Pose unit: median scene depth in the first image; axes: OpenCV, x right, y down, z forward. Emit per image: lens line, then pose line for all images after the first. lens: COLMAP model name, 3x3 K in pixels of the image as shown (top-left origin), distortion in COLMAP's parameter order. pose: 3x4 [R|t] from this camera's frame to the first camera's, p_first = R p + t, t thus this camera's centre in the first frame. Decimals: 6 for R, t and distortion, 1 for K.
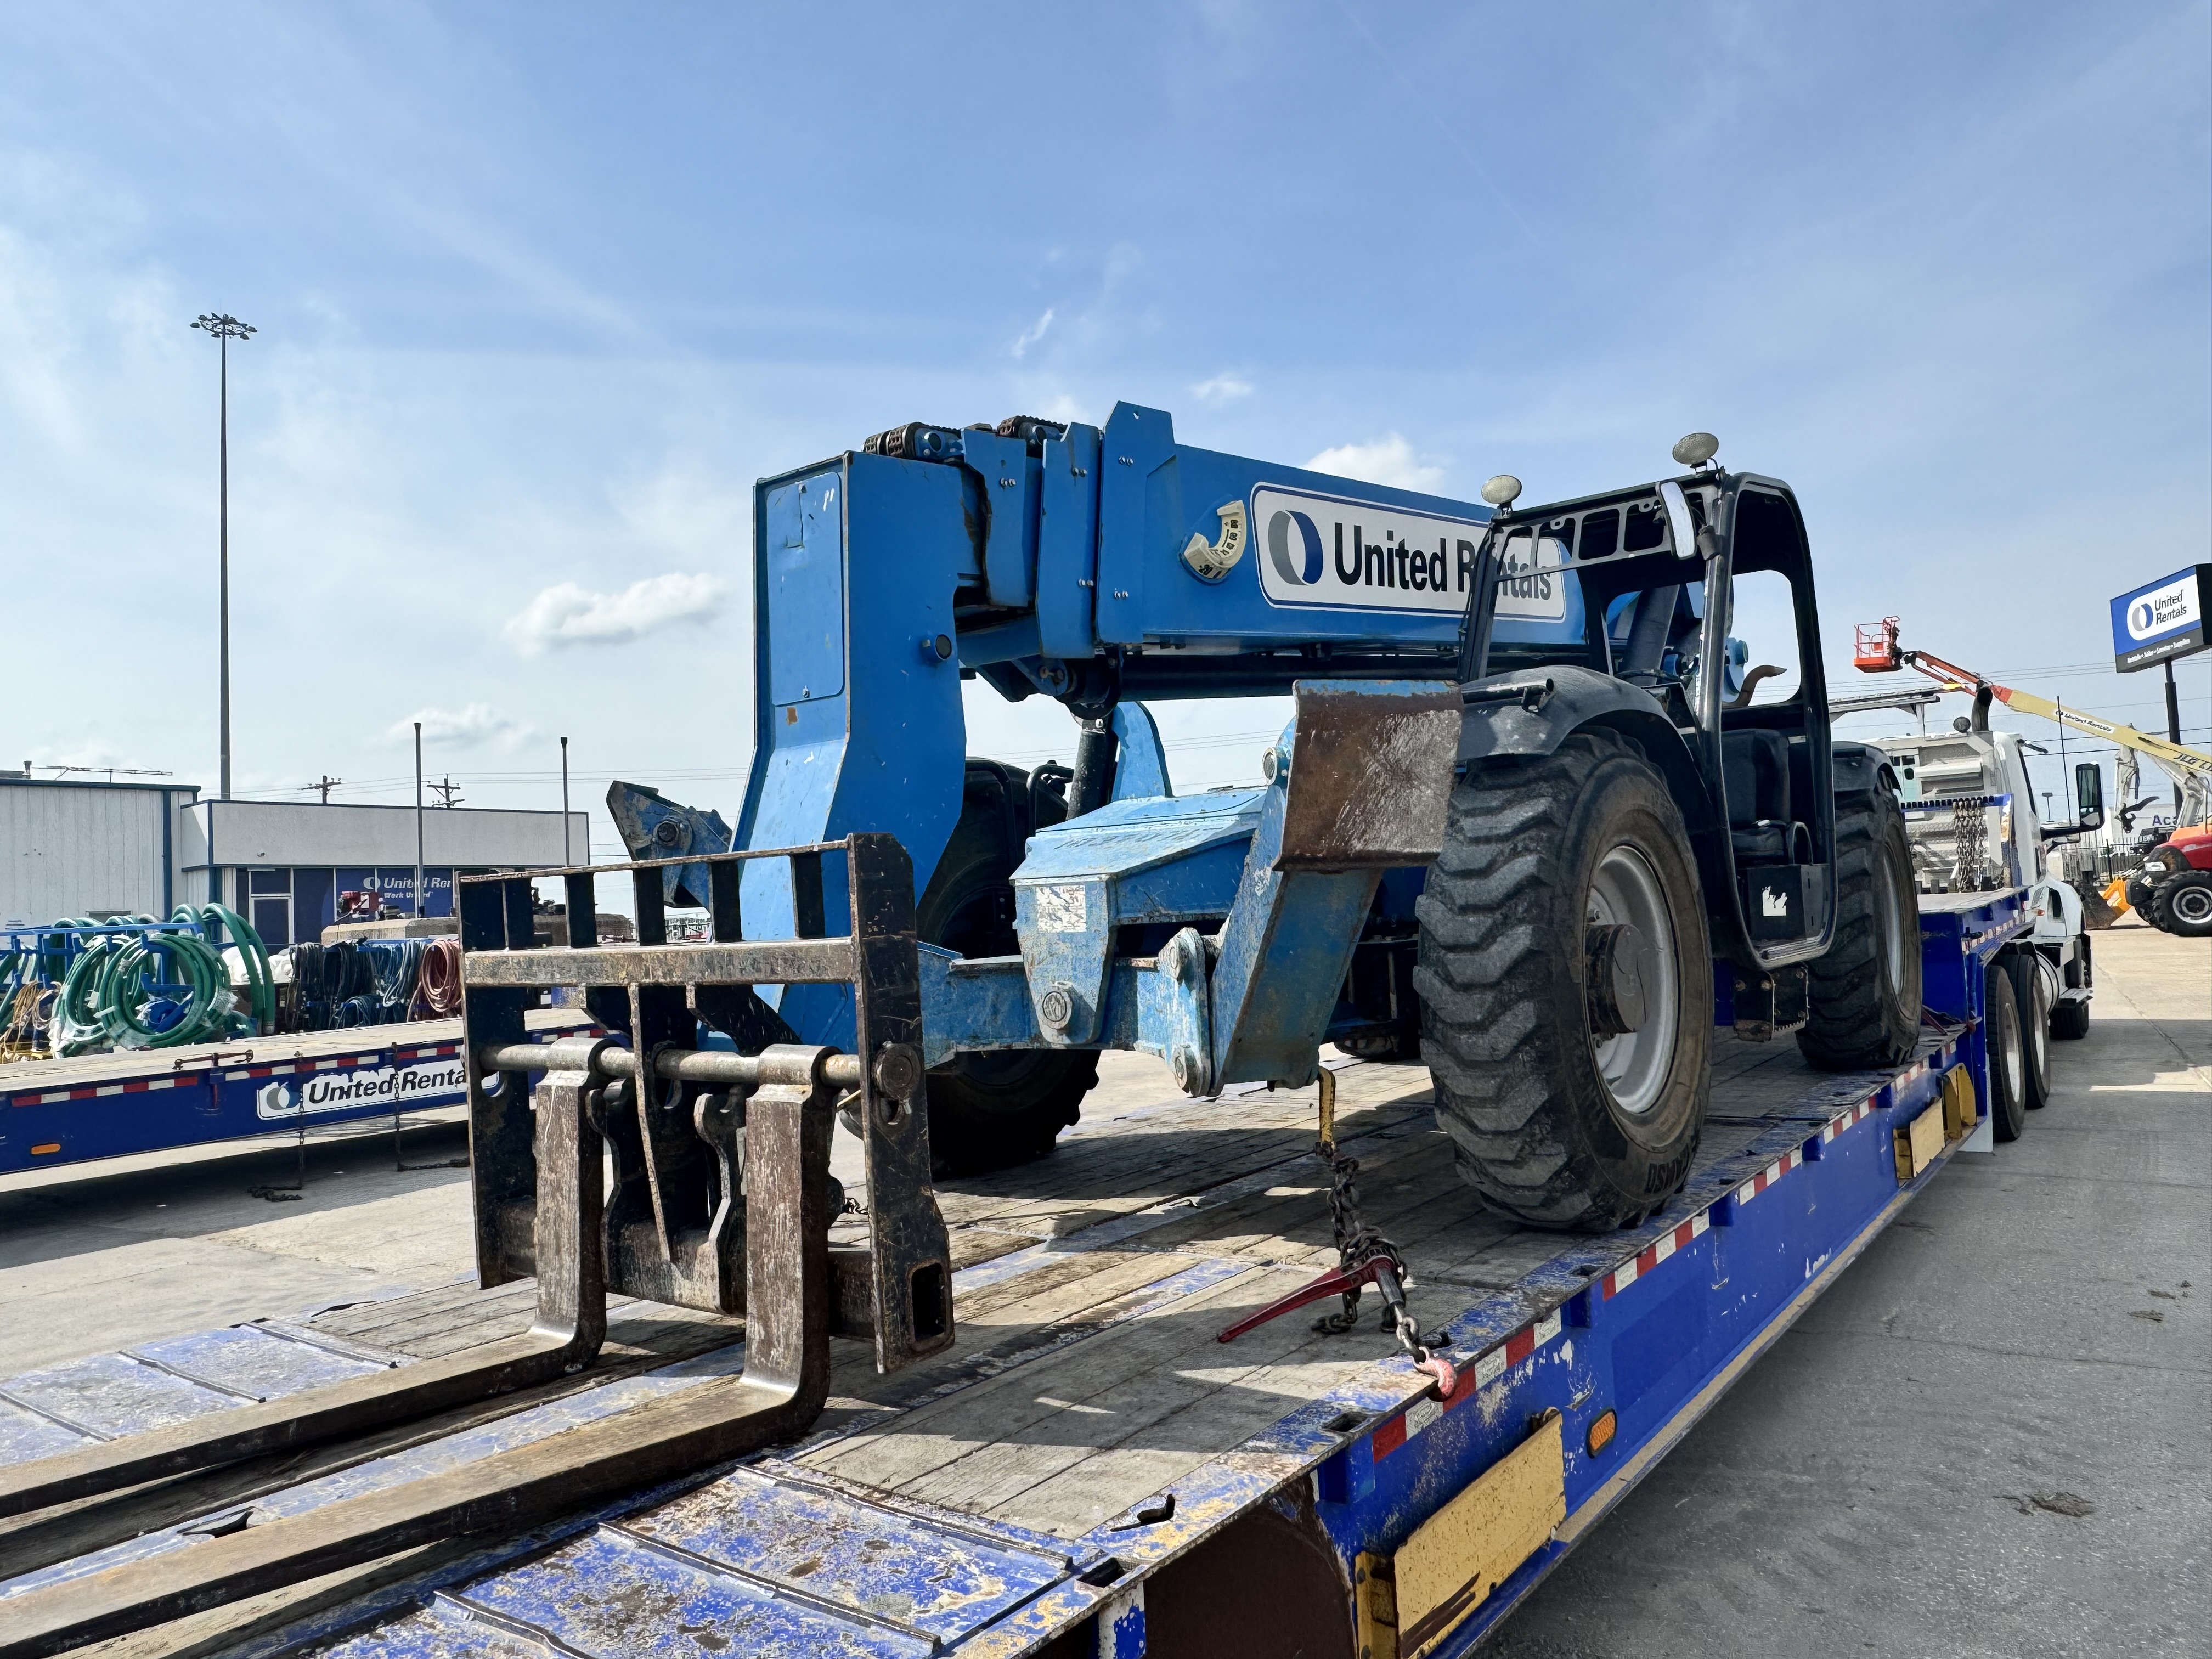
lens RADIAL K [[1523.1, 0, 1106.0], [0, 1523.1, 829.5], [0, 0, 1]] dist [-0.004229, -0.001905]
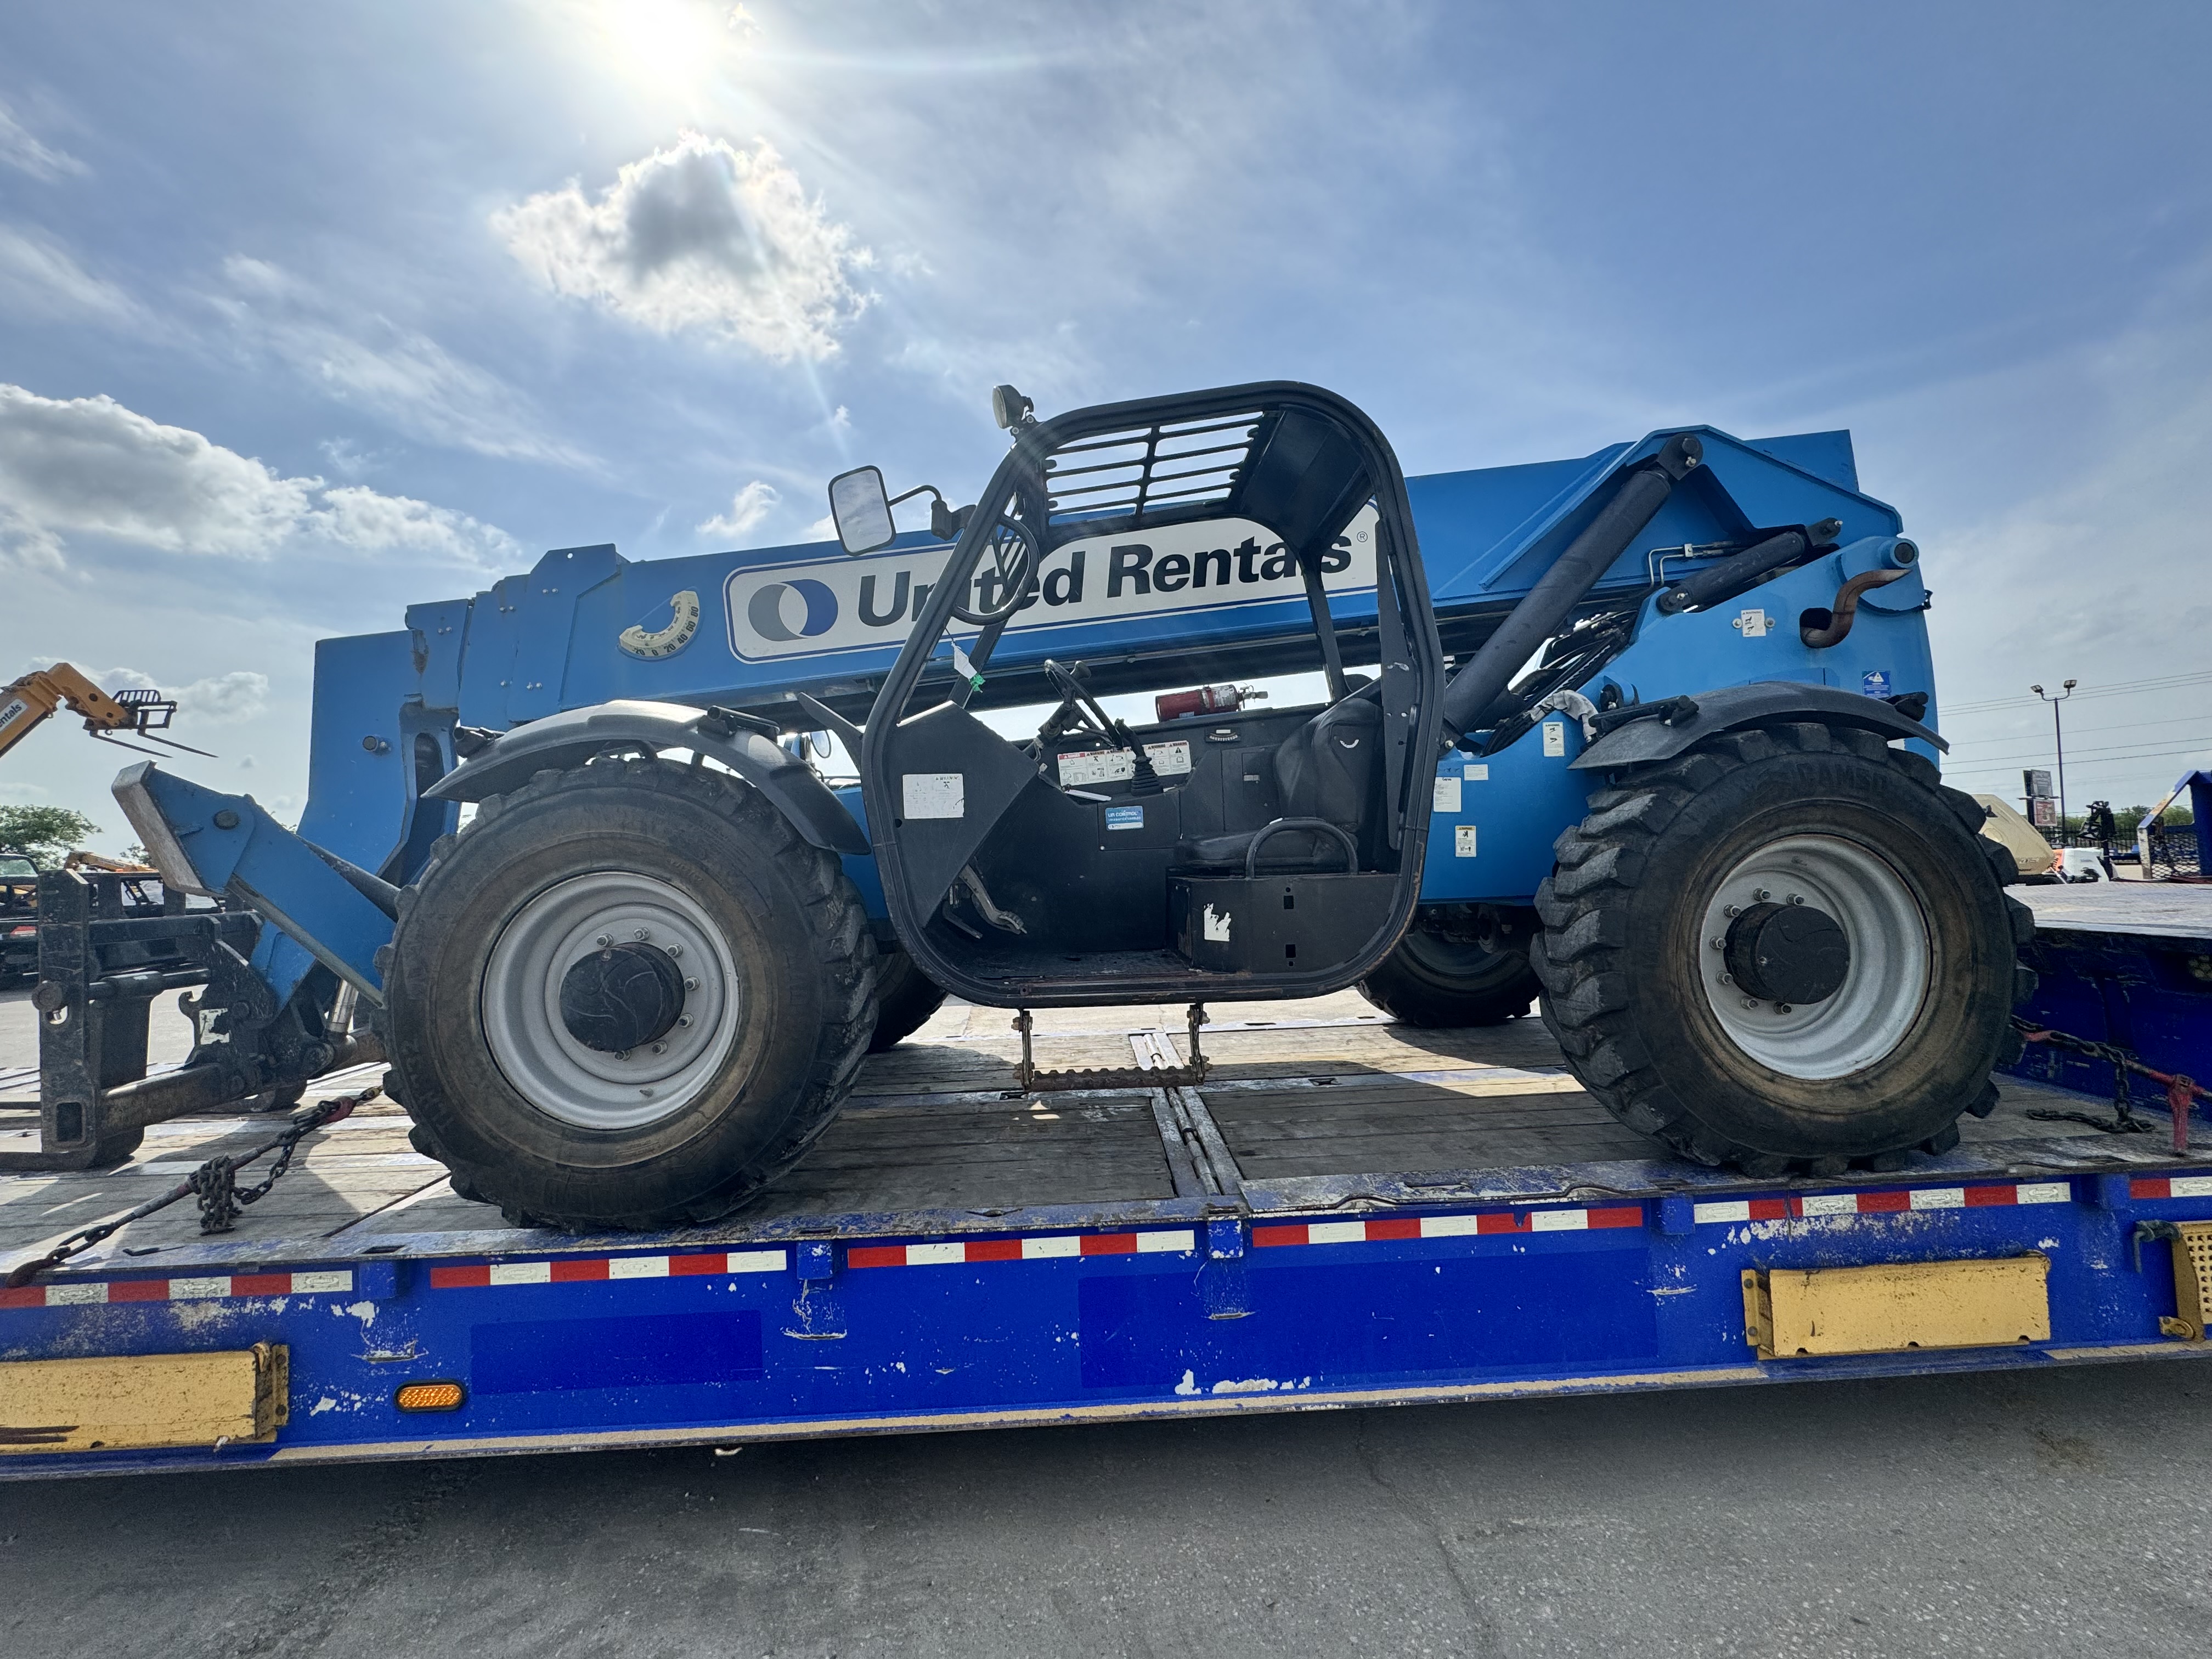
lens RADIAL K [[882.6, 0, 1106.0], [0, 882.6, 829.5], [0, 0, 1]] dist [-0.000037, 0.000235]
pose [[0.632952, 0.007130, -0.774158, 1.123715], [0.034911, 0.998678, 0.037741, -0.032076], [0.773403, -0.050915, 0.631867, 0.972074]]
